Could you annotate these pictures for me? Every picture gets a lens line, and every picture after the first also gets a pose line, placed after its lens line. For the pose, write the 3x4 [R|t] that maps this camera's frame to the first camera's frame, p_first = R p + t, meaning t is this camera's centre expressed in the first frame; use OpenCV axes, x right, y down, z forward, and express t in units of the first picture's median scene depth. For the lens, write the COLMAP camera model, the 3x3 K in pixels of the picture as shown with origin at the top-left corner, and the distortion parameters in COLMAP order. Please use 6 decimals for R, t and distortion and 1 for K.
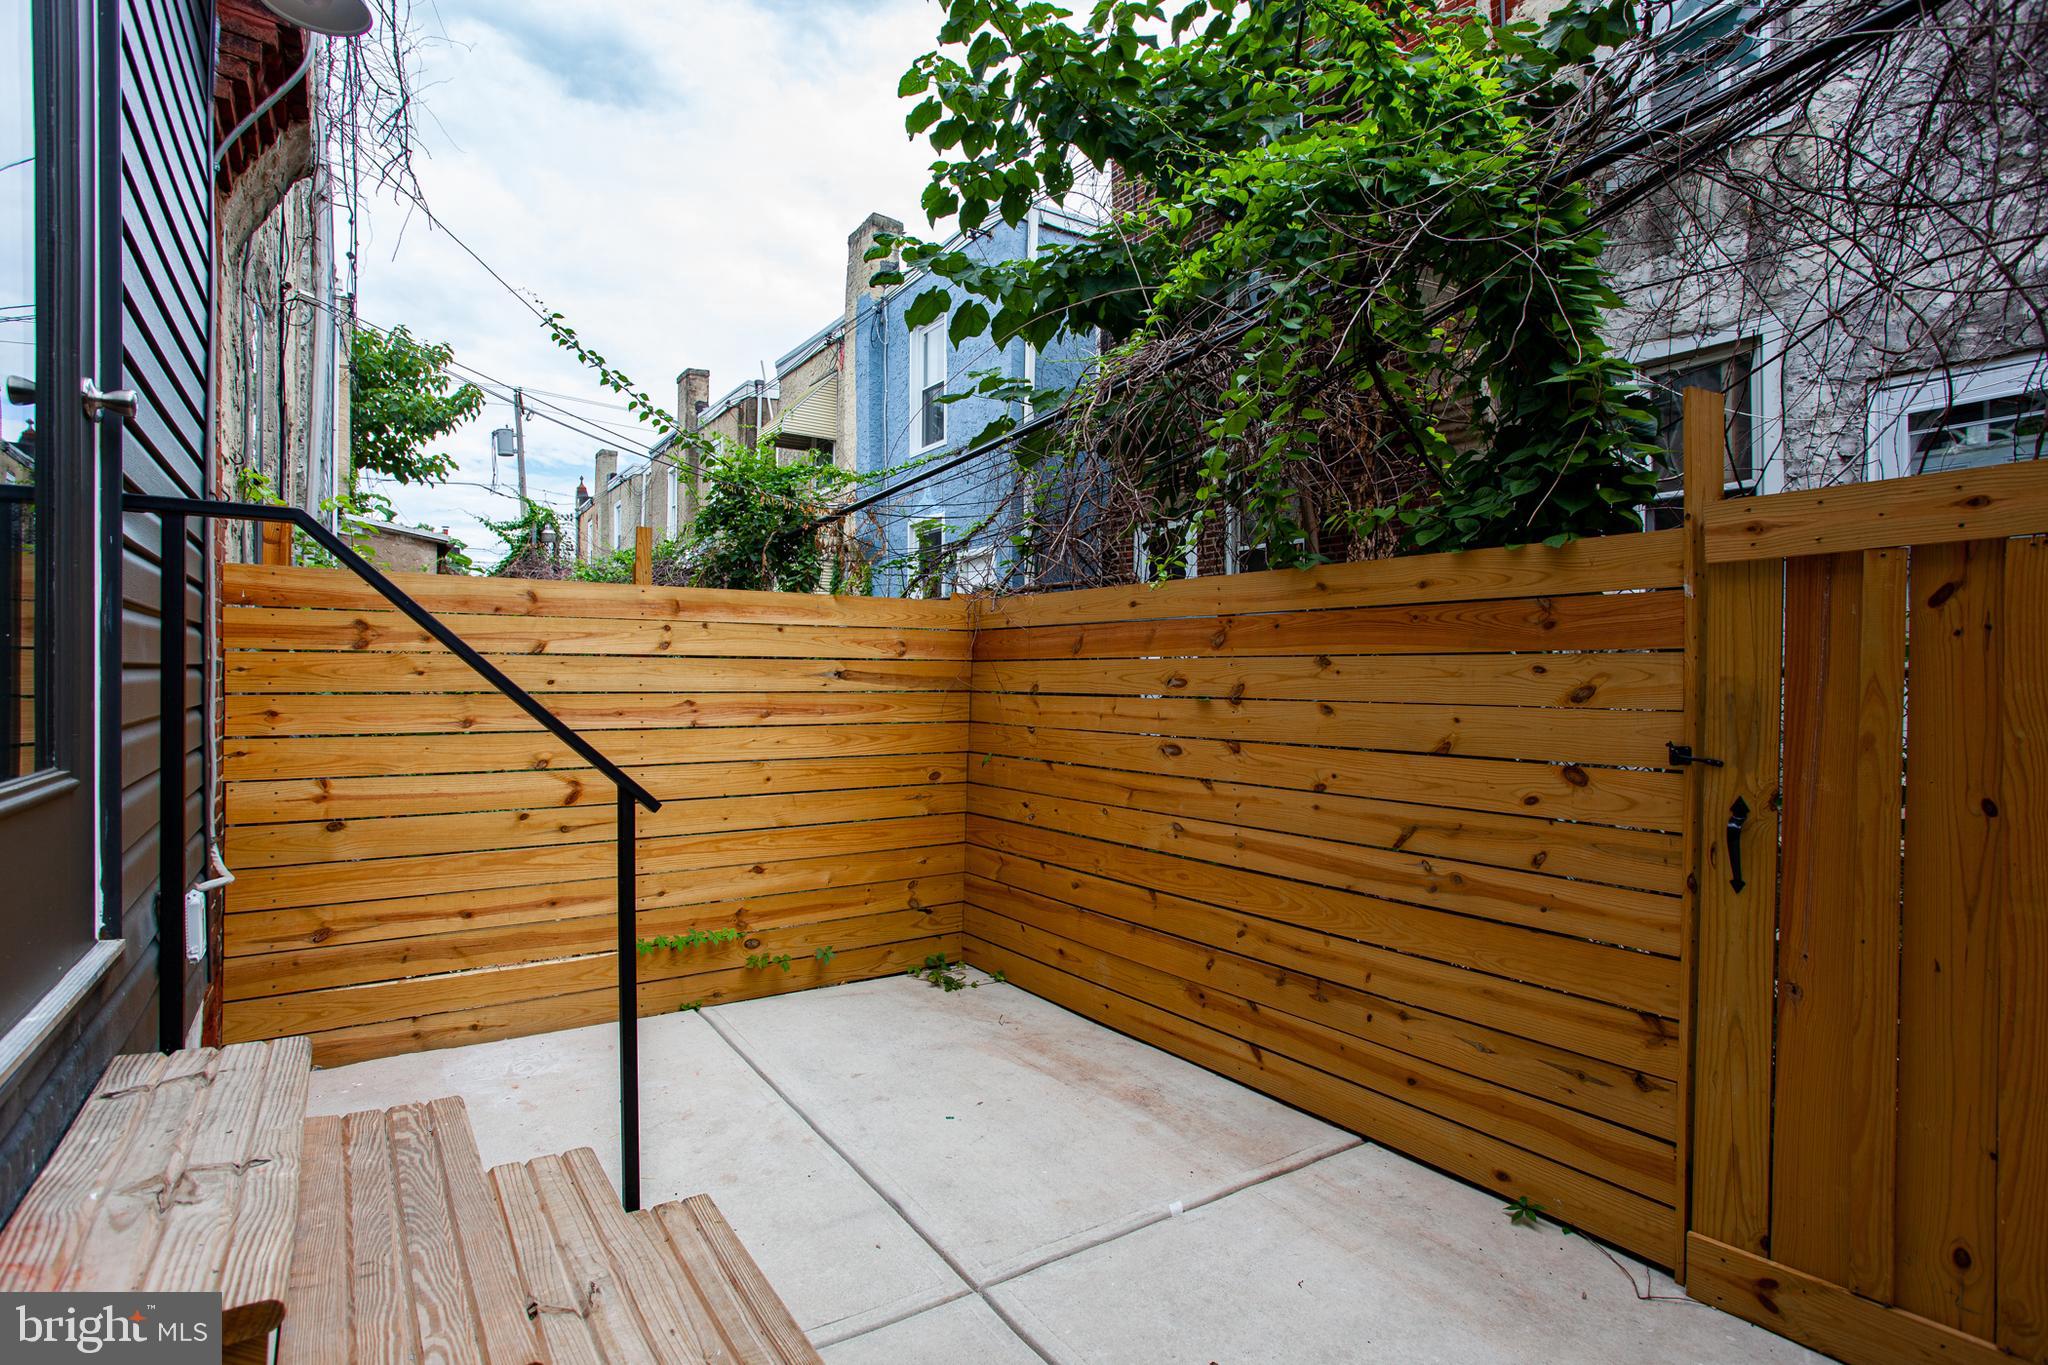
lens RADIAL K [[985.9, 0, 1017.6], [0, 985.9, 681.2], [0, 0, 1]] dist [-0.061559, 0.031944]
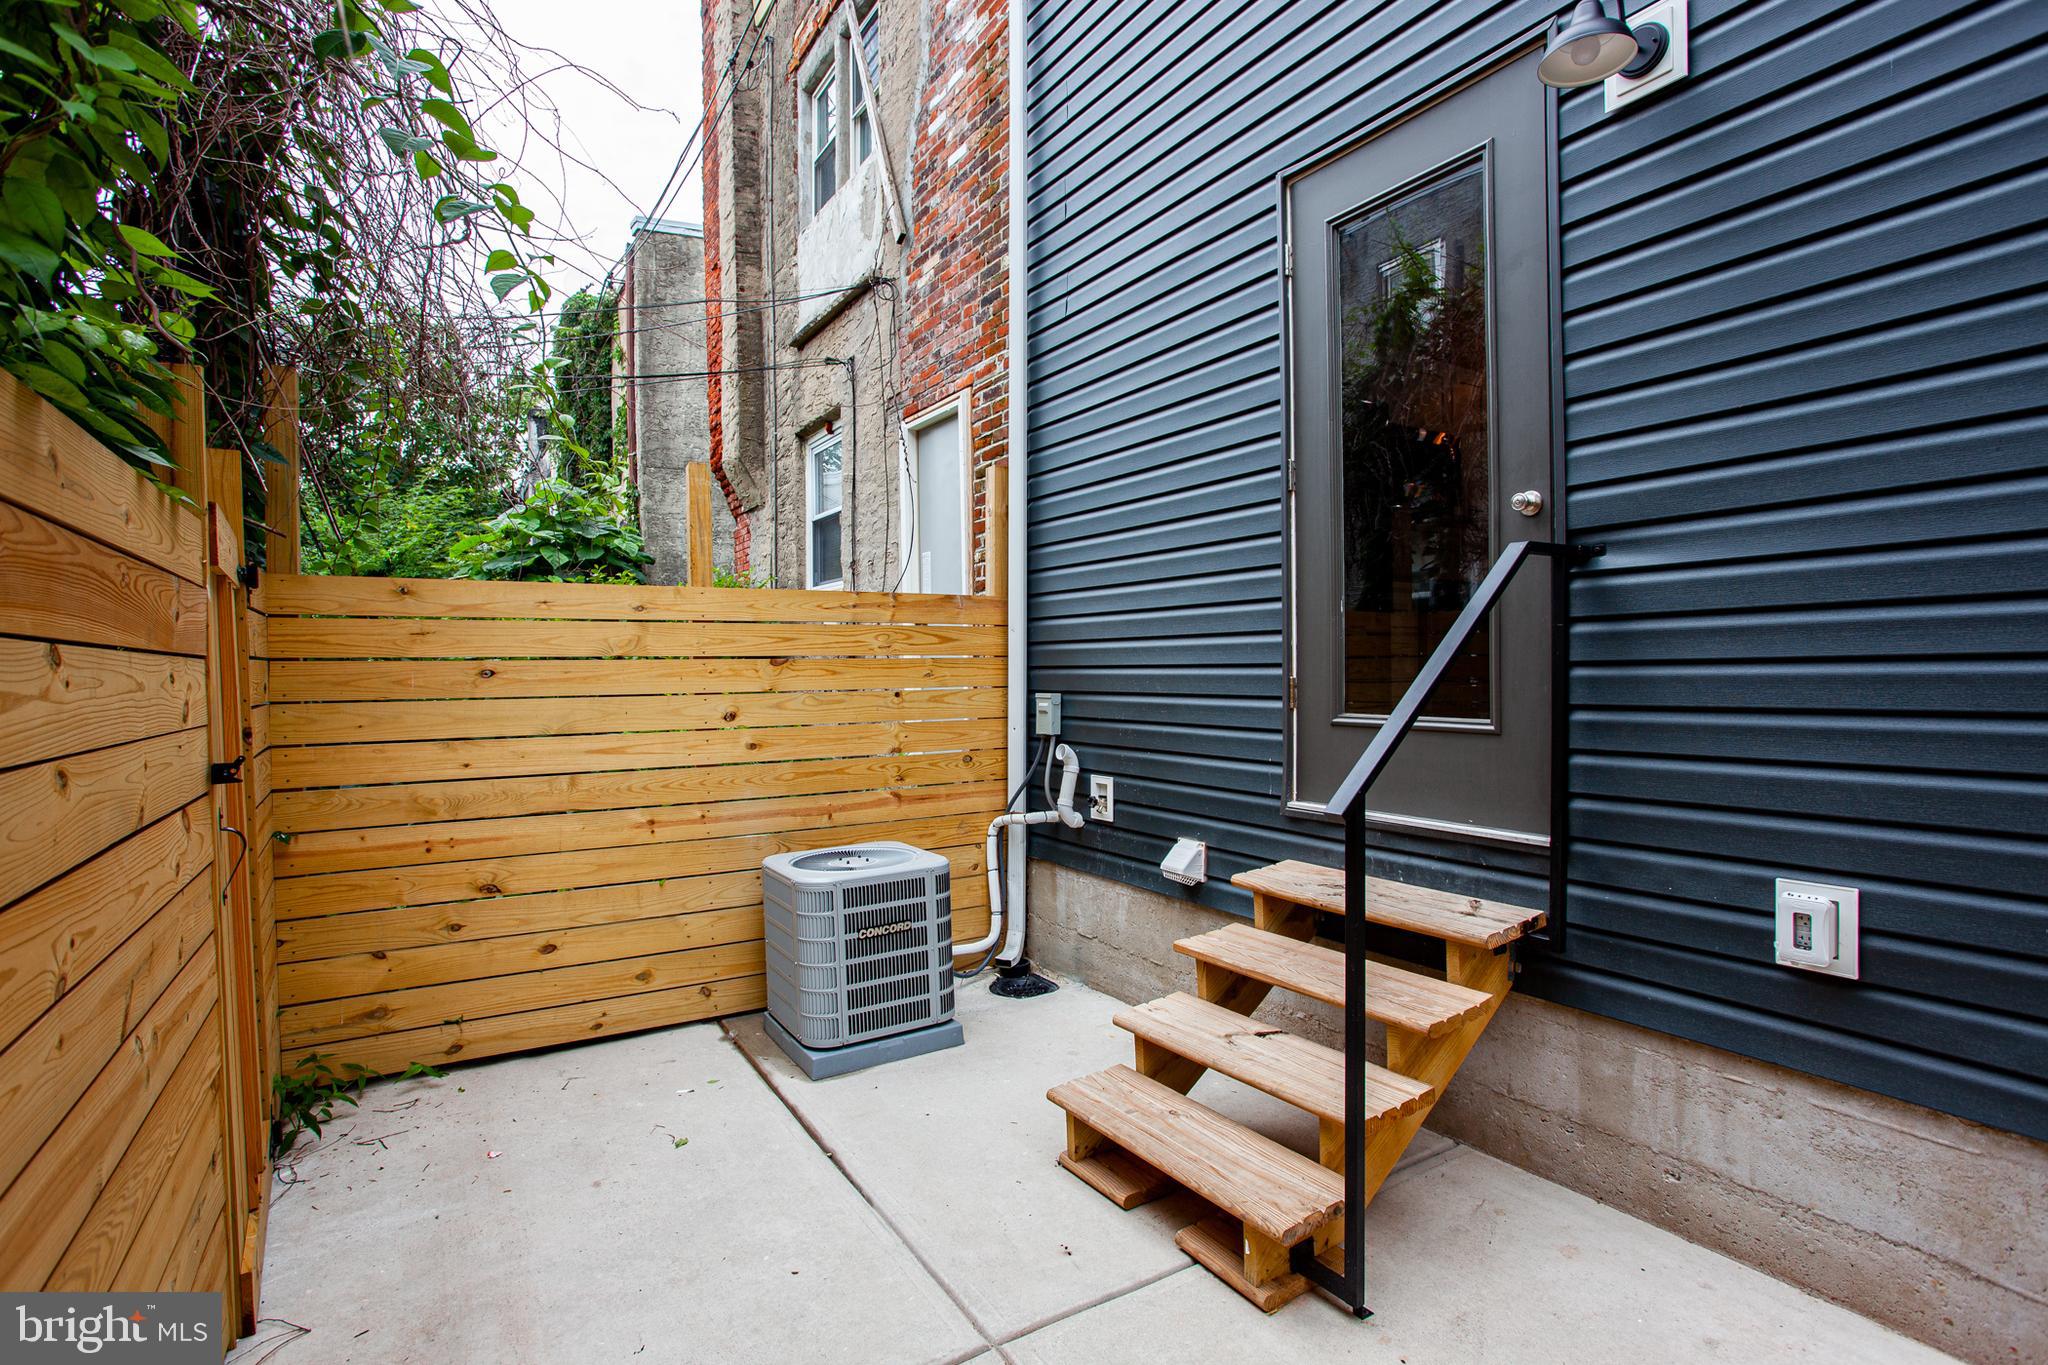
lens RADIAL K [[985.9, 0, 1017.6], [0, 985.9, 681.2], [0, 0, 1]] dist [-0.061559, 0.031944]
pose [[-0.999183, 0.009911, 0.039174, -0.078779], [0.010310, 0.999897, 0.010008, -0.009360], [-0.039071, 0.010404, -0.999182, 1.424322]]
